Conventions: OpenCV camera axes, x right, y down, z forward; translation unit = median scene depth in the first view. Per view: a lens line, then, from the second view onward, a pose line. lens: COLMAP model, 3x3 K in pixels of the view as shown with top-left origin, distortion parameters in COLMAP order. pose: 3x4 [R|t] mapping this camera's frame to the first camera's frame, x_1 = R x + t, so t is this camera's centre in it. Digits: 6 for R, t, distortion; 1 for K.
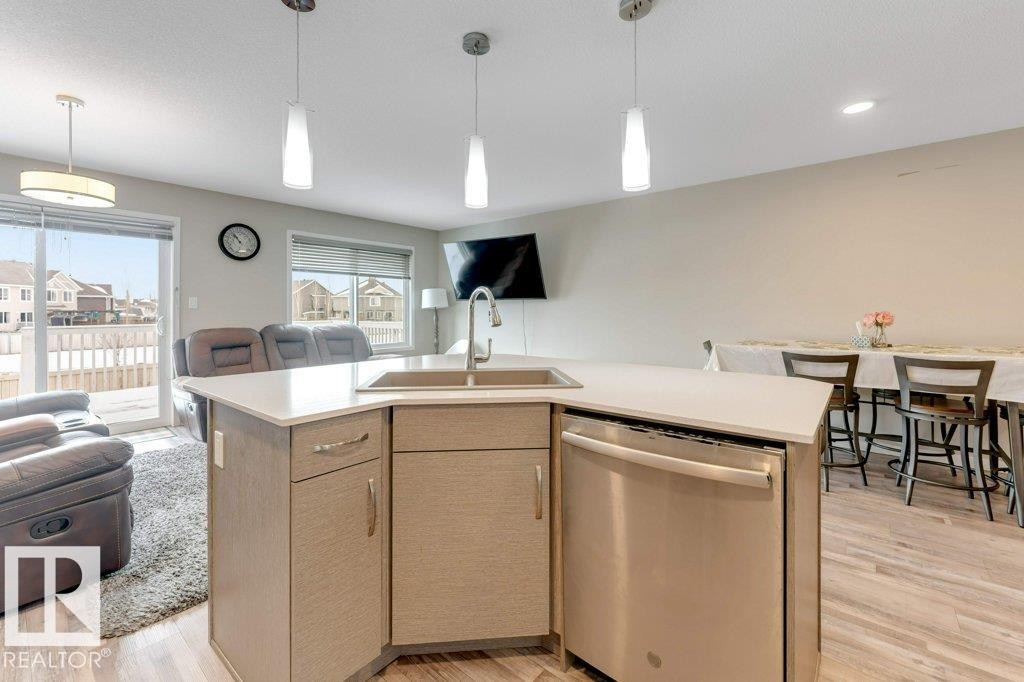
lens RADIAL K [[427.0, 0, 497.0], [0, 427.0, 312.7], [0, 0, 1]] dist [-0.010343, 0.001202]
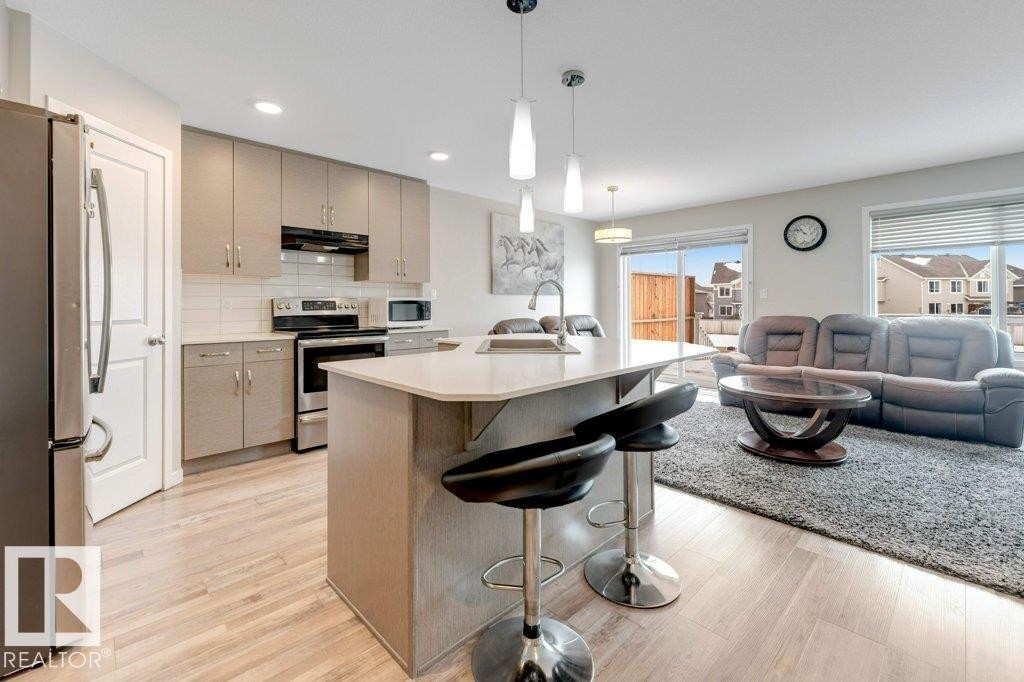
lens RADIAL K [[427.0, 0, 509.9], [0, 427.0, 309.0], [0, 0, 1]] dist [-0.010343, 0.001202]
pose [[-0.107907, 0.014896, -0.994049, 0.458372], [-0.003286, 0.999877, 0.015340, 0.003646], [0.994156, 0.004921, -0.107845, 0.366020]]
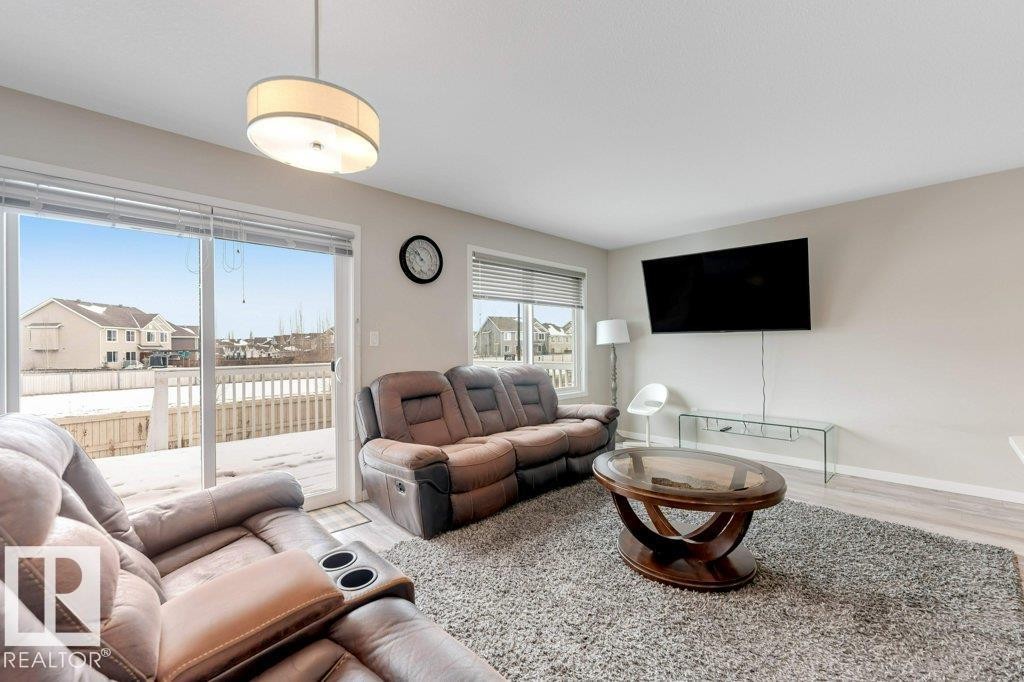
lens RADIAL K [[427.0, 0, 497.7], [0, 427.0, 348.3], [0, 0, 1]] dist [-0.010343, 0.001202]
pose [[0.992405, -0.006972, -0.122817, -0.340444], [0.006585, 0.999972, -0.003559, -0.001764], [0.122838, 0.002723, 0.992423, 0.228925]]
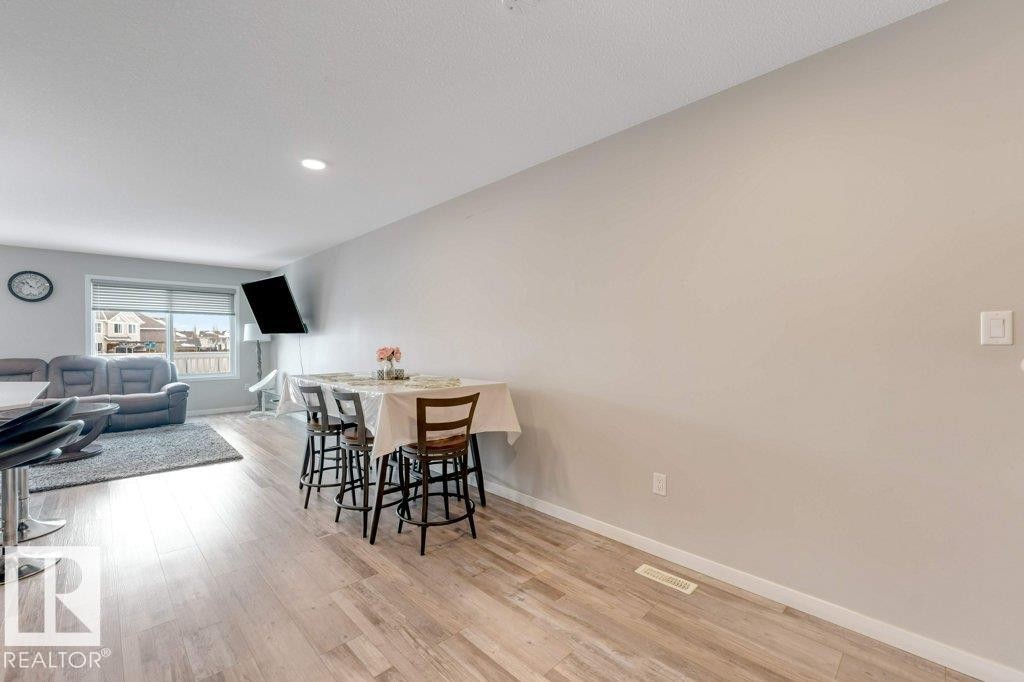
lens RADIAL K [[427.0, 0, 494.1], [0, 427.0, 339.9], [0, 0, 1]] dist [-0.010343, 0.001202]
pose [[0.994273, -0.000417, -0.106869, 0.744065], [-0.000494, 0.999964, -0.008500, -0.006381], [0.106869, 0.008504, 0.994237, -0.034932]]
